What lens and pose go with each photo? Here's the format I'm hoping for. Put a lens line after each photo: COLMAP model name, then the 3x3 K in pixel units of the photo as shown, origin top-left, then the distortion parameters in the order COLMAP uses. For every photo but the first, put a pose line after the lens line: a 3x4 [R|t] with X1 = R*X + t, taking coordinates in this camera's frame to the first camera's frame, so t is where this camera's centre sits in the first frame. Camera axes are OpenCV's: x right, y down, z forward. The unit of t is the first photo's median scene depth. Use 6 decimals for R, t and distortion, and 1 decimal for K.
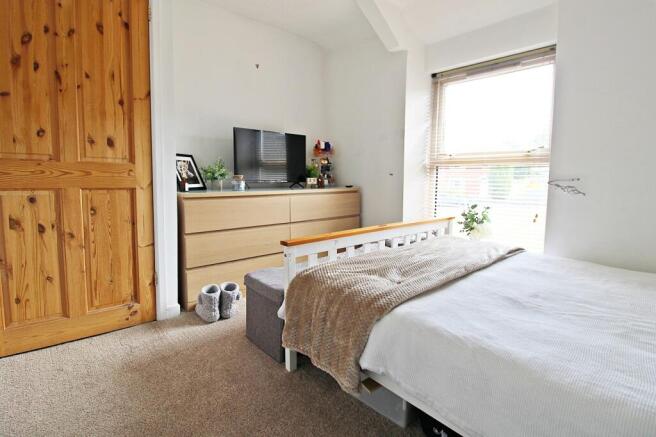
lens RADIAL K [[326.0, 0, 328.0], [0, 326.0, 218.5], [0, 0, 1]] dist [0.000786, -0.011871]
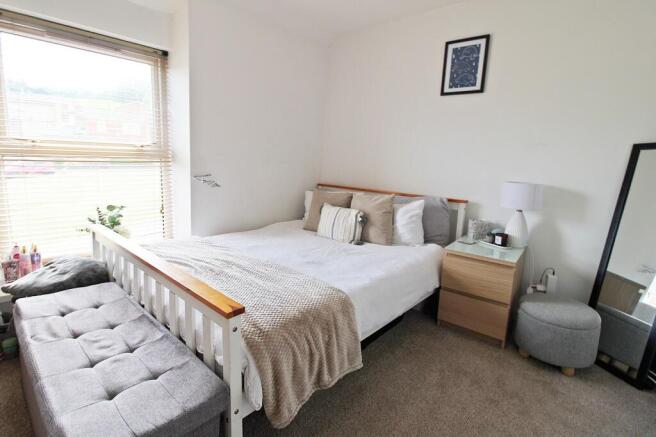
lens RADIAL K [[323.9, 0, 329.0], [0, 323.9, 210.0], [0, 0, 1]] dist [-0.001640, -0.012255]
pose [[-0.110409, -0.122396, 0.986321, -0.430887], [0.123434, 0.983017, 0.135803, -0.081068], [-0.986192, 0.136739, -0.093426, 0.558755]]
